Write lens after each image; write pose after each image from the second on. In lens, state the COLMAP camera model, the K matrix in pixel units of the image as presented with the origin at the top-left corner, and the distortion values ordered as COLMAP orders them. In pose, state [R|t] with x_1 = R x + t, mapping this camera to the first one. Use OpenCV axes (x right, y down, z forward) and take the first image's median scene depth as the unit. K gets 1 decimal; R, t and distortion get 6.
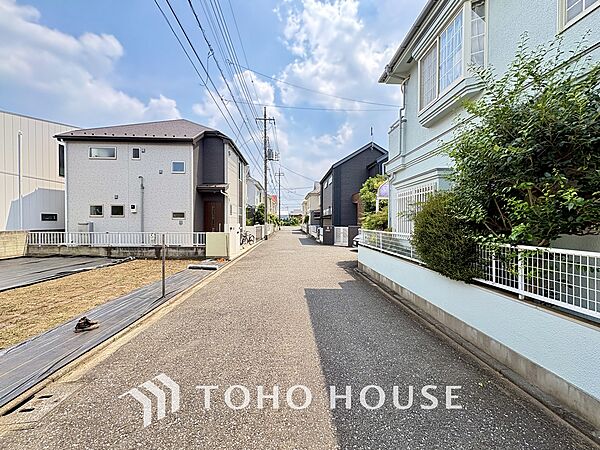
lens RADIAL K [[238.7, 0, 300.0], [0, 238.7, 225.0], [0, 0, 1]] dist [0.000808, 0.000154]
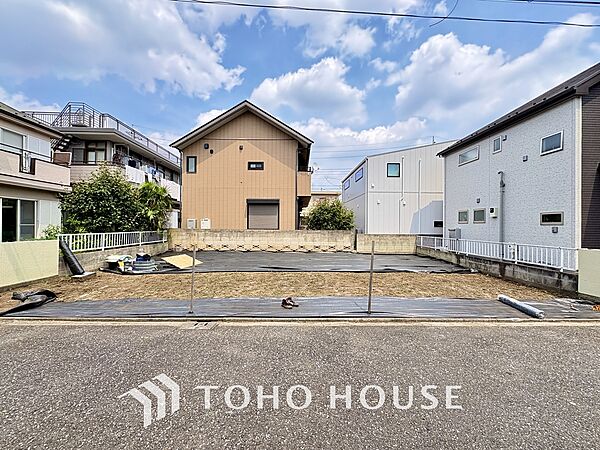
lens RADIAL K [[238.7, 0, 300.0], [0, 238.7, 225.0], [0, 0, 1]] dist [0.000808, 0.000154]
pose [[-0.013059, -0.009660, -0.999868, 0.145417], [-0.019942, 0.999757, -0.009398, -0.003955], [0.999716, 0.019817, -0.013248, 0.348273]]
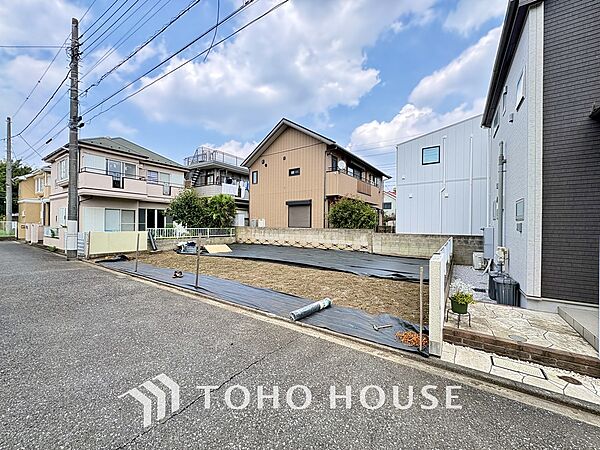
lens RADIAL K [[238.7, 0, 300.0], [0, 238.7, 225.0], [0, 0, 1]] dist [0.000808, 0.000154]
pose [[-0.590617, -0.010396, -0.806885, 0.032419], [-0.021639, 0.999761, 0.002957, -0.008171], [0.806662, 0.019207, -0.590701, 0.977597]]
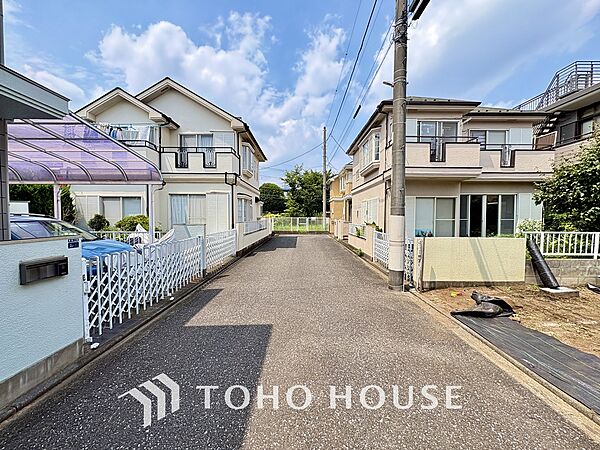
lens RADIAL K [[238.7, 0, 300.0], [0, 238.7, 225.0], [0, 0, 1]] dist [0.000808, 0.000154]
pose [[-0.998723, -0.010637, 0.049395, -0.014714], [-0.008564, 0.999082, 0.041977, -0.003537], [-0.049796, 0.041501, -0.997897, 0.238566]]
